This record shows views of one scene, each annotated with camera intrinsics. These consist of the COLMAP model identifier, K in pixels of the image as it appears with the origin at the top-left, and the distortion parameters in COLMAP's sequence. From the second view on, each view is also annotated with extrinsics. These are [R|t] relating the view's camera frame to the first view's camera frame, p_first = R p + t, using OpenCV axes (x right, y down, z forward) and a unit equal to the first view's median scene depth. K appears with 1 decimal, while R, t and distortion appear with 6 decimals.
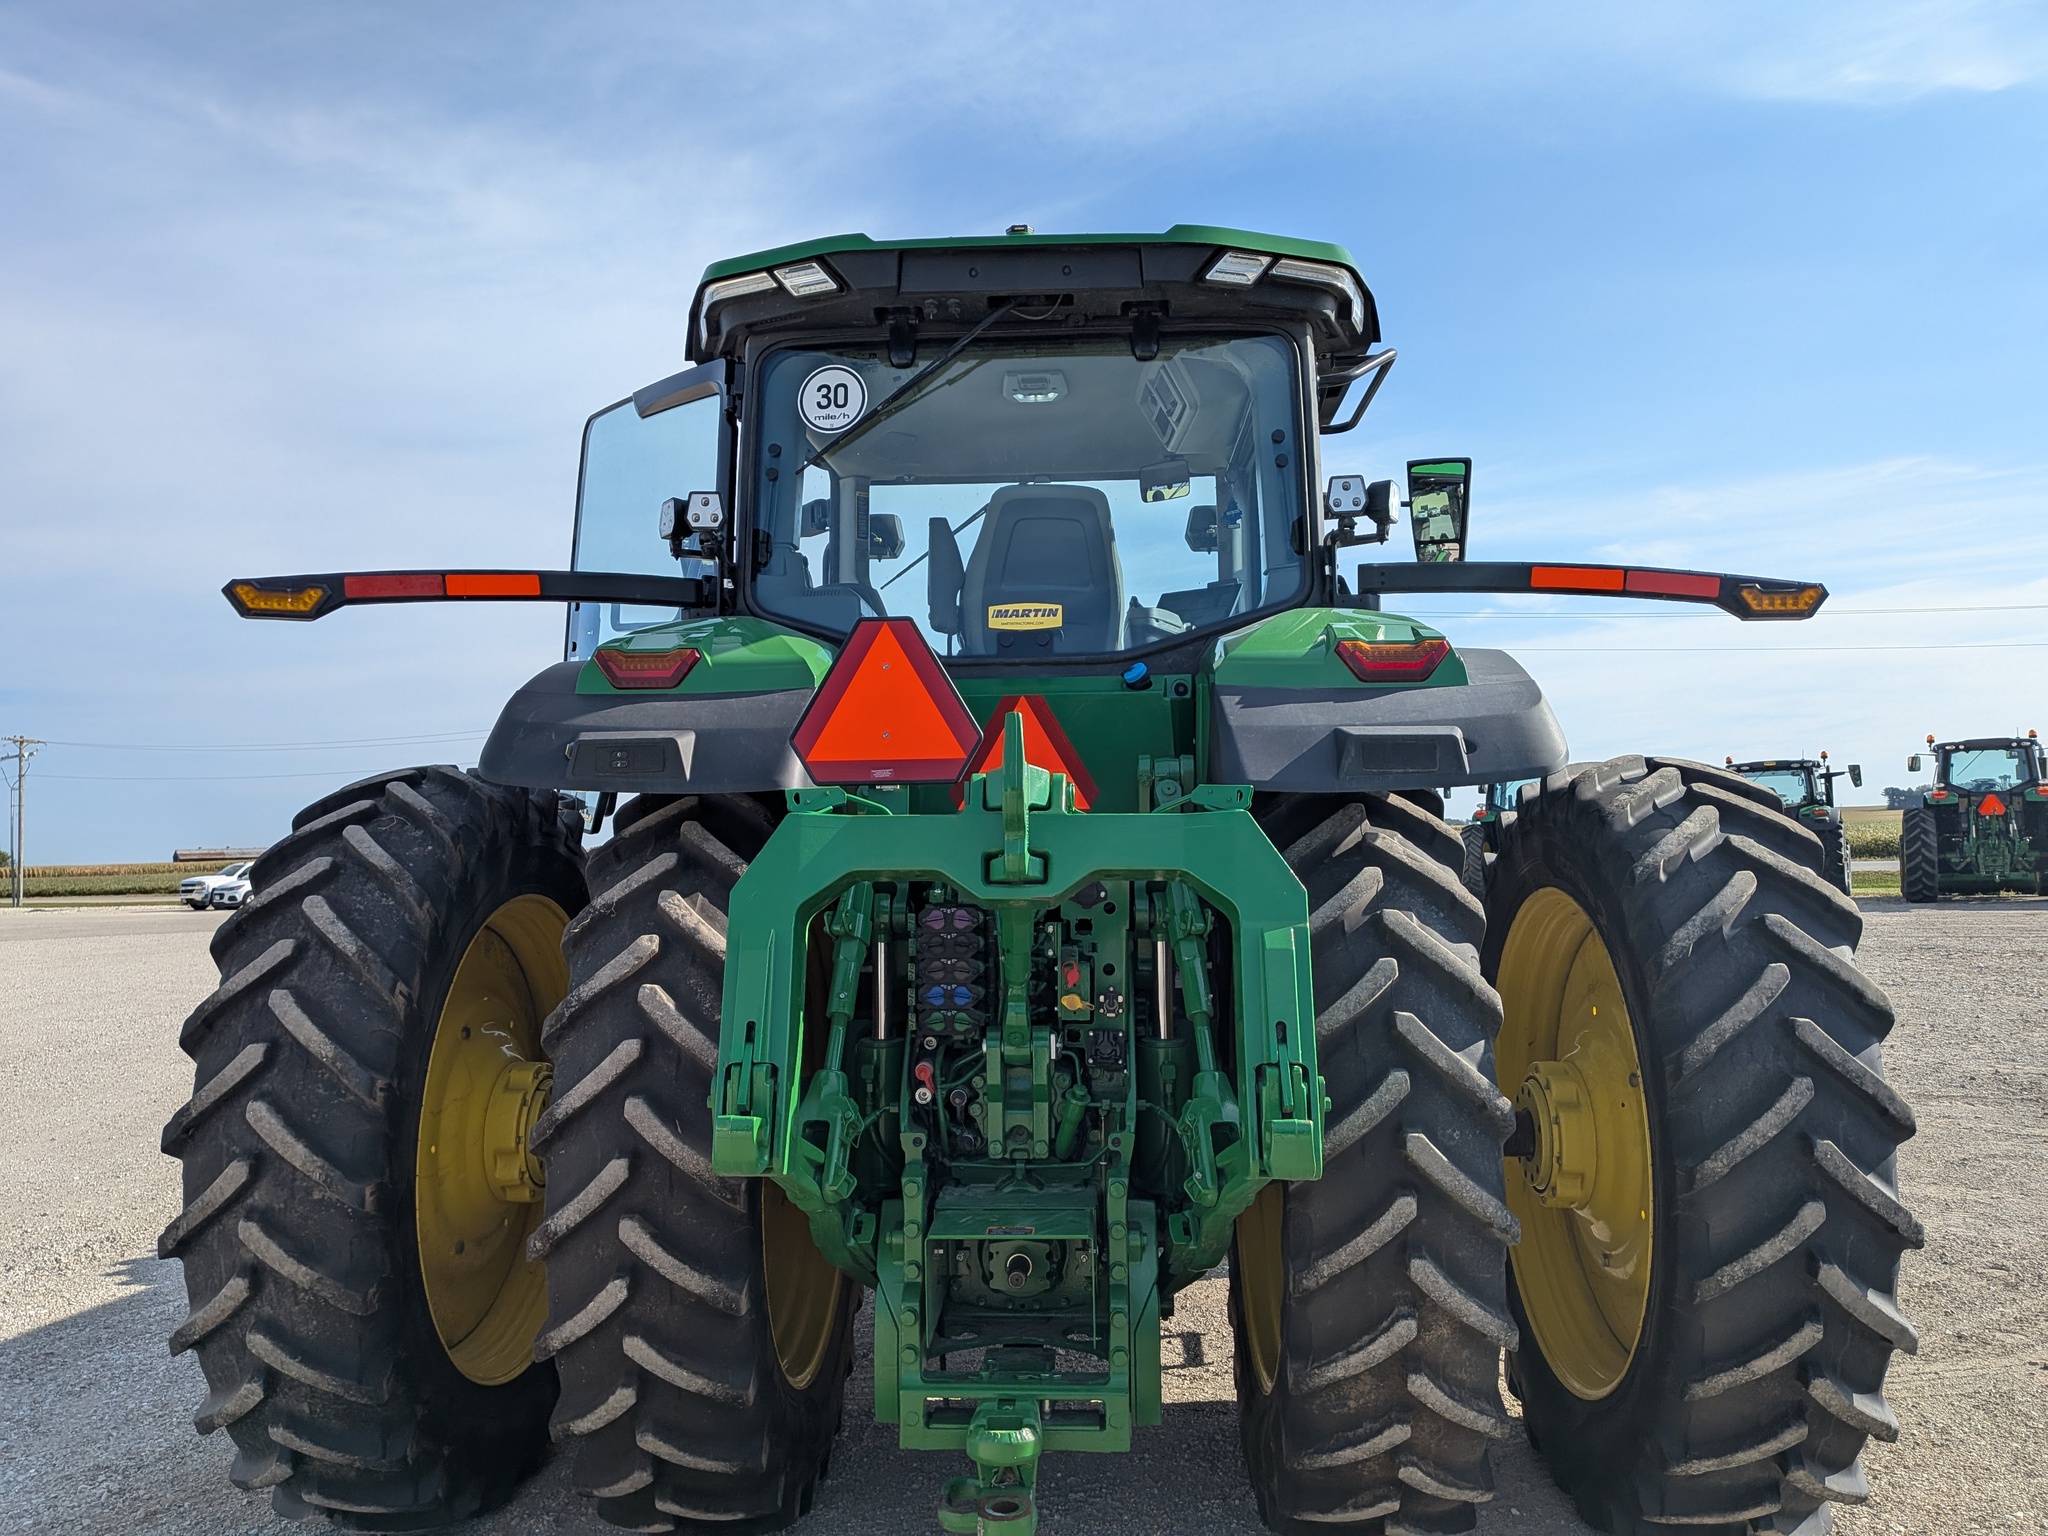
lens RADIAL K [[1471.9, 0, 1024.0], [0, 1471.9, 768.0], [0, 0, 1]] dist [-0.005190, 0.000289]
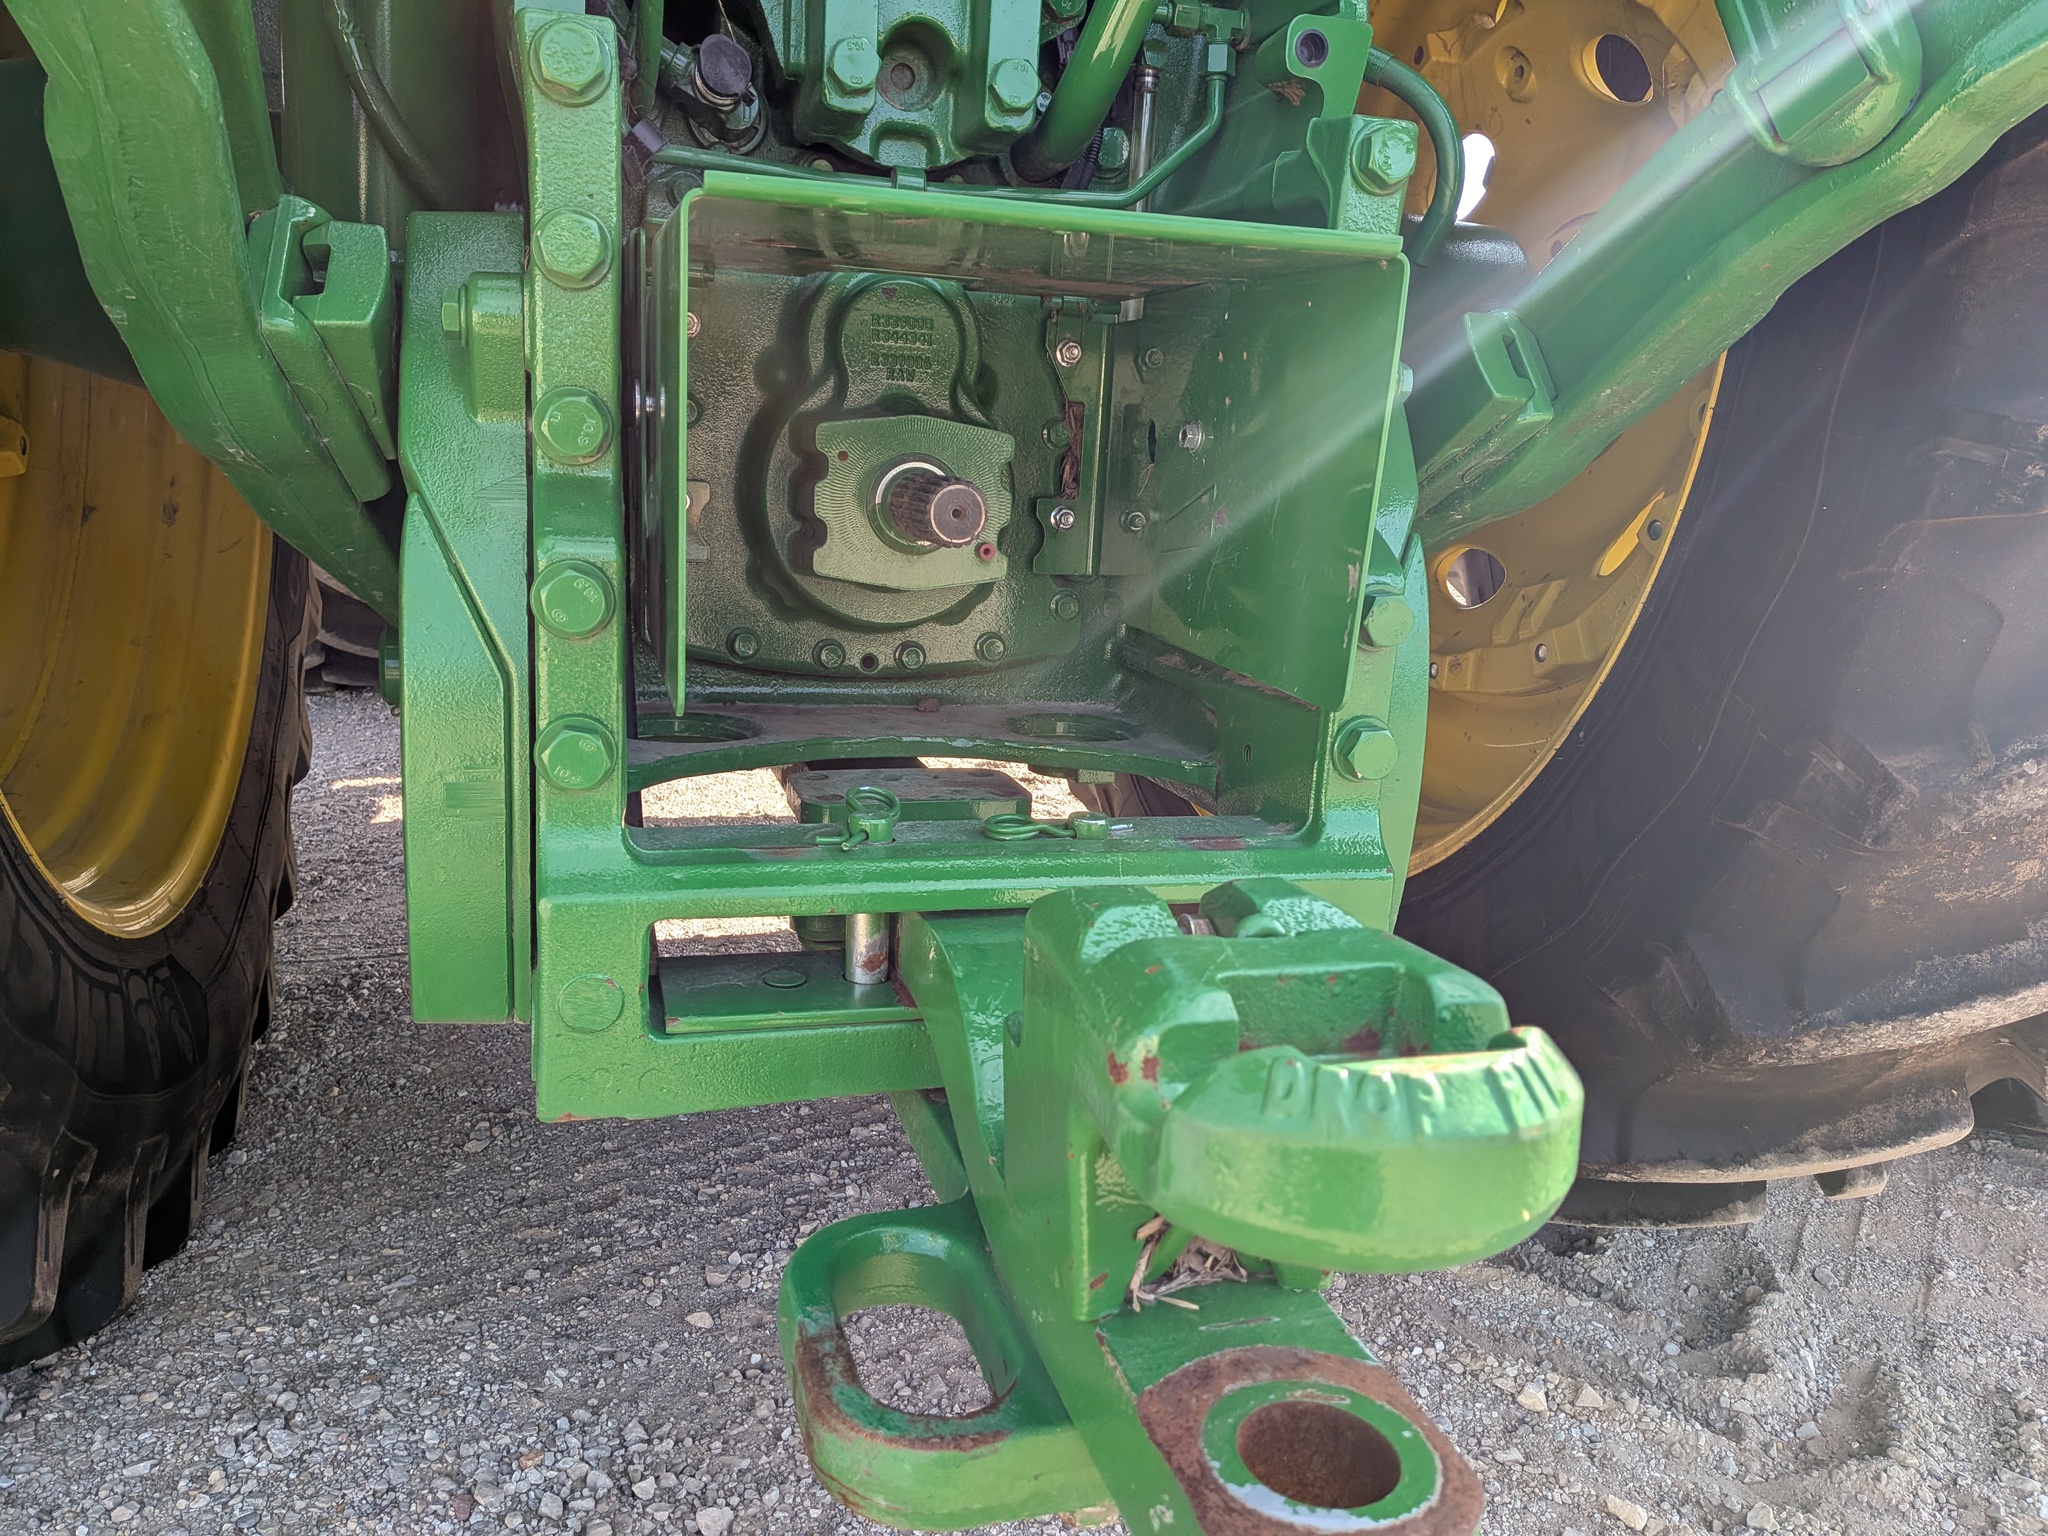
lens RADIAL K [[1471.9, 0, 1024.0], [0, 1471.9, 768.0], [0, 0, 1]] dist [-0.005190, 0.000289]
pose [[0.935462, -0.009832, 0.353292, -0.078566], [-0.089573, 0.960381, 0.263904, 0.278133], [-0.341889, -0.278517, 0.897519, 0.638513]]
